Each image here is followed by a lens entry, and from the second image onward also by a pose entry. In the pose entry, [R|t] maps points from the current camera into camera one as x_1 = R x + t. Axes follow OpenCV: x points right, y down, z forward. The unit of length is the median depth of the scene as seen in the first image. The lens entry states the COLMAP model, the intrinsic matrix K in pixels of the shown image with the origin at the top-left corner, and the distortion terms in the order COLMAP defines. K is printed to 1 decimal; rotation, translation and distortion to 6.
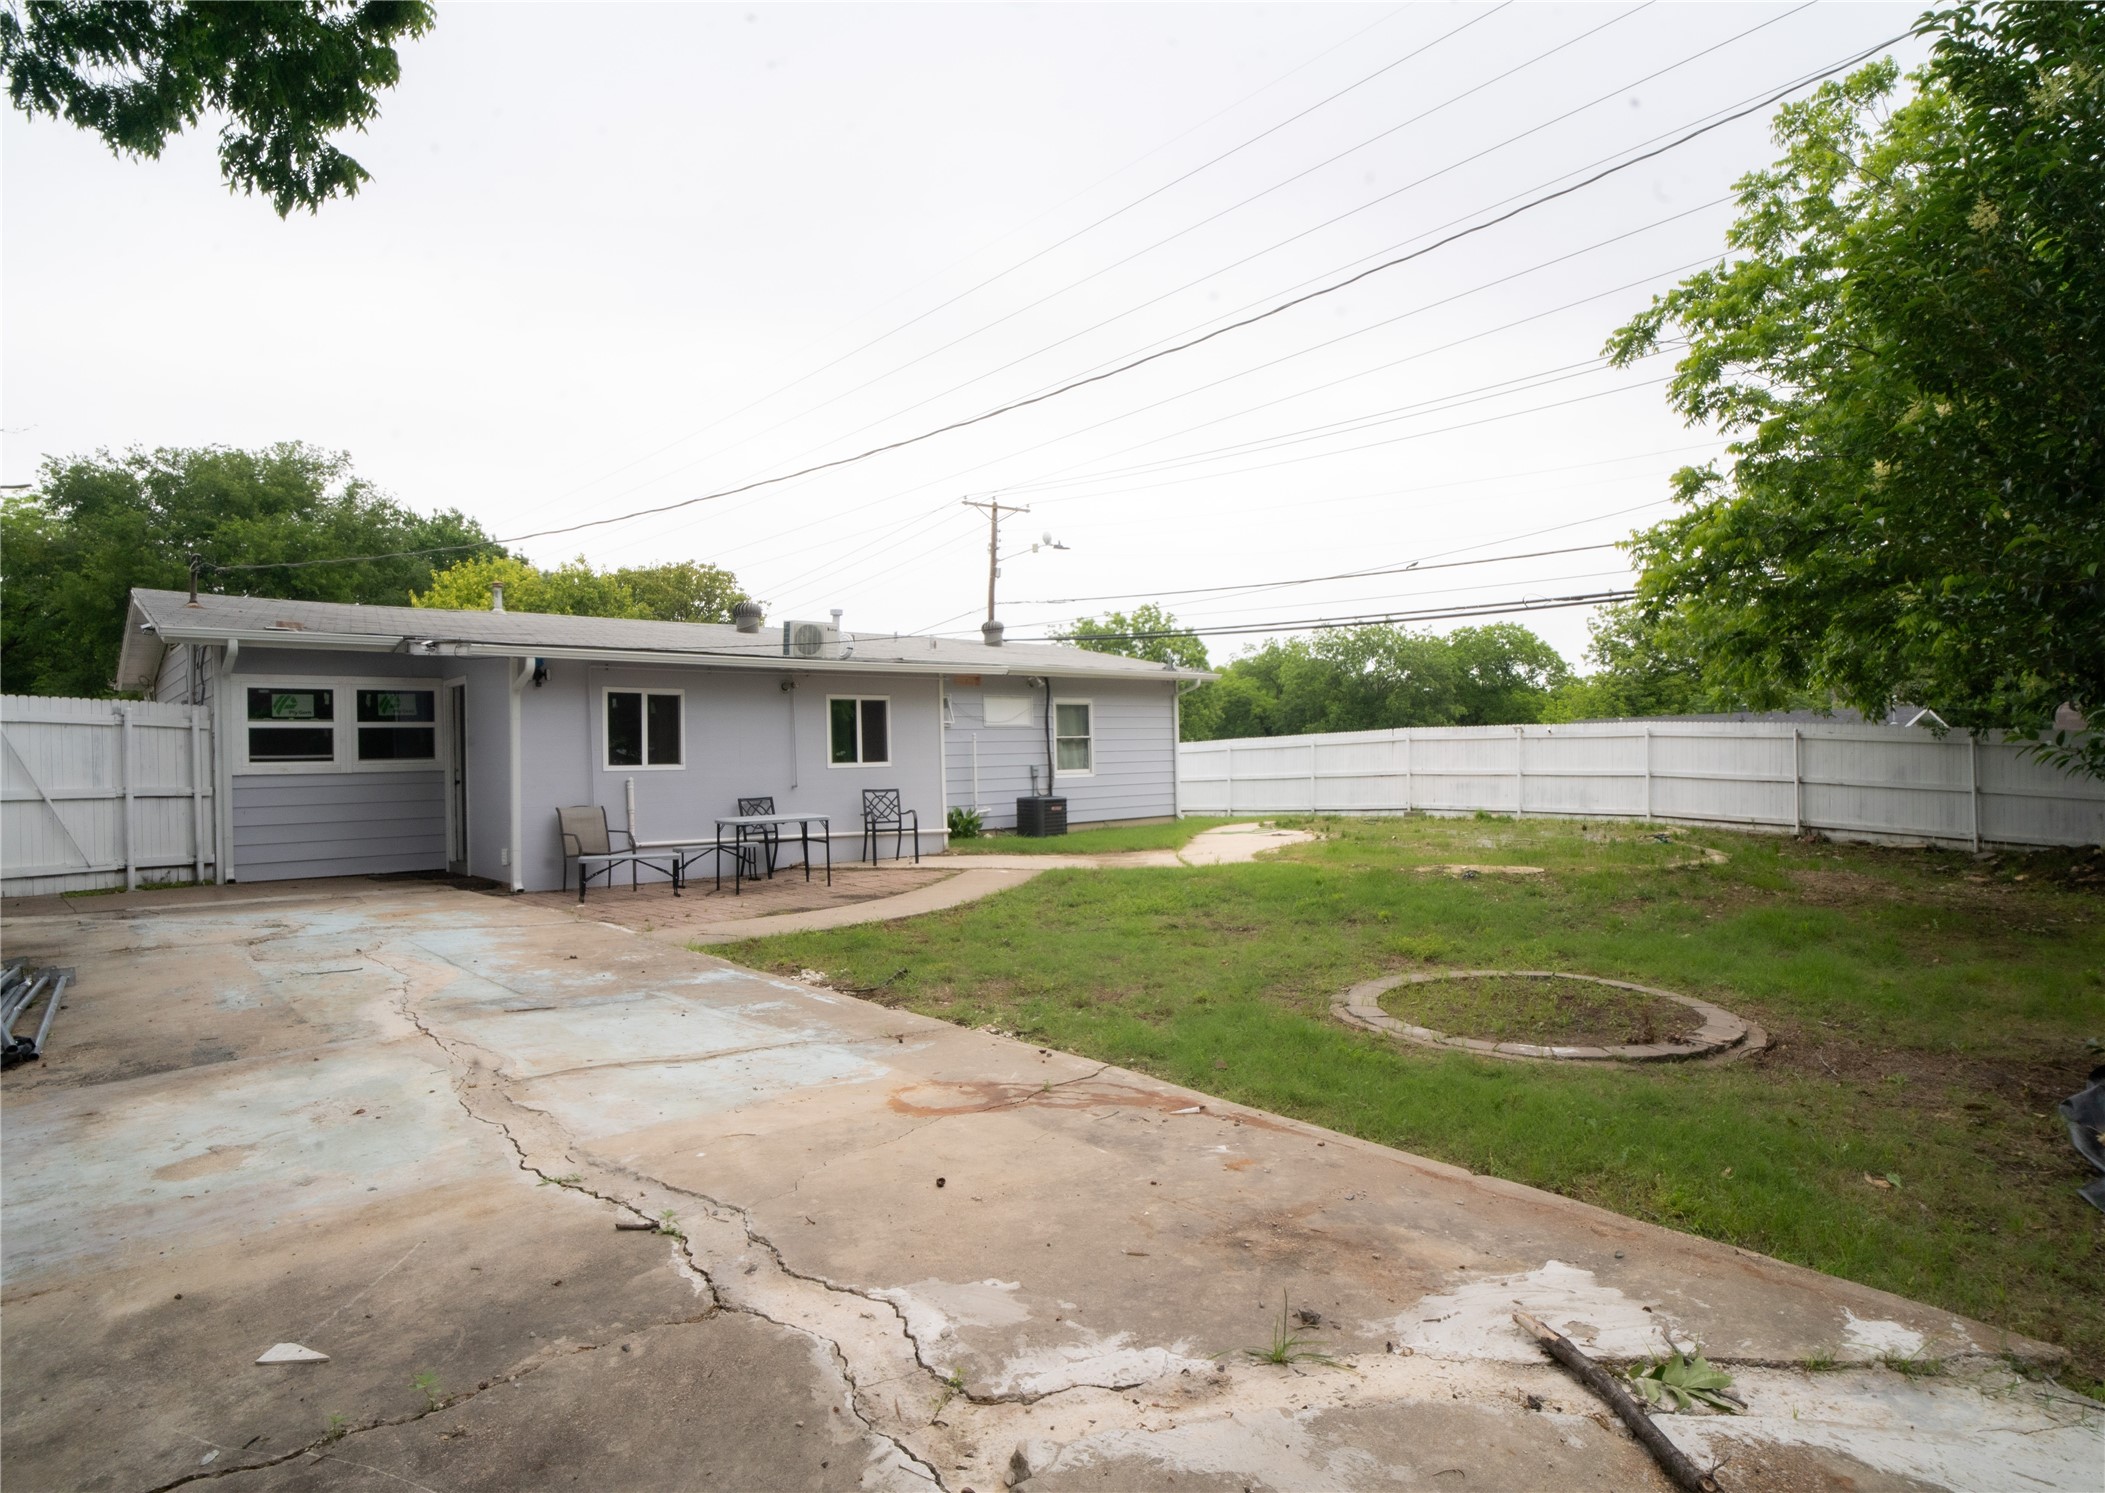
lens RADIAL K [[1130.9, 0, 1102.3], [0, 1130.9, 749.4], [0, 0, 1]] dist [-0.008591, -0.002289]
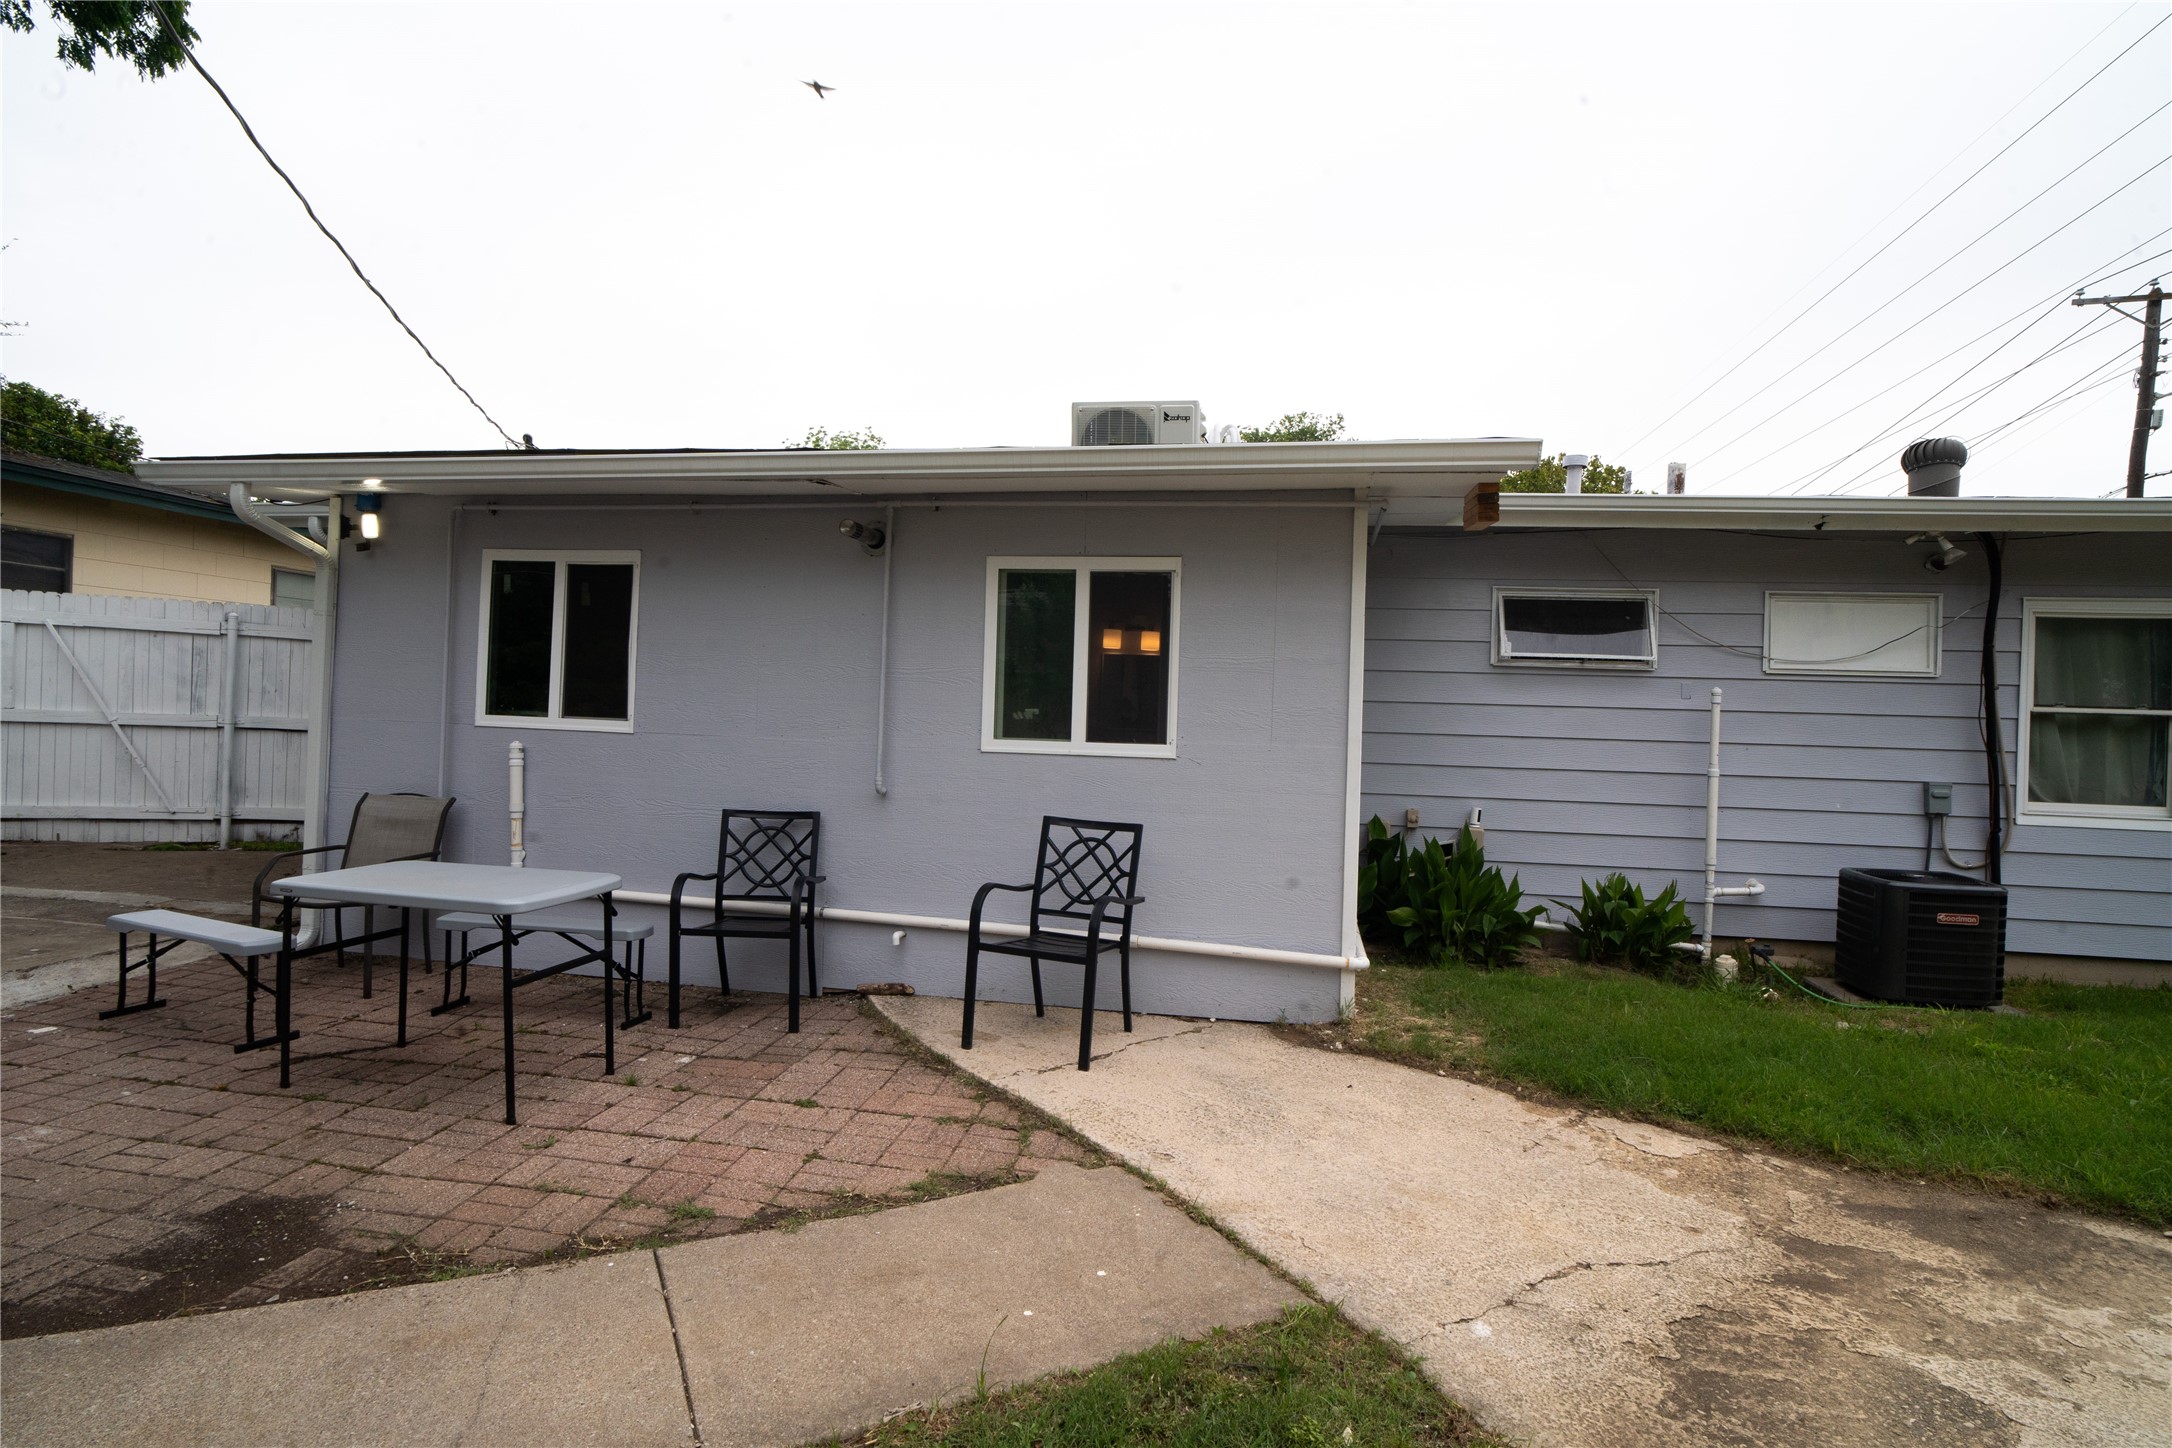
lens RADIAL K [[1137.0, 0, 1085.4], [0, 1137.0, 733.1], [0, 0, 1]] dist [-0.049532, 0.024068]
pose [[0.607349, 0.052617, -0.792691, 0.079525], [-0.041431, 0.998544, 0.034537, -0.004100], [0.793354, 0.011866, 0.608645, 0.785156]]
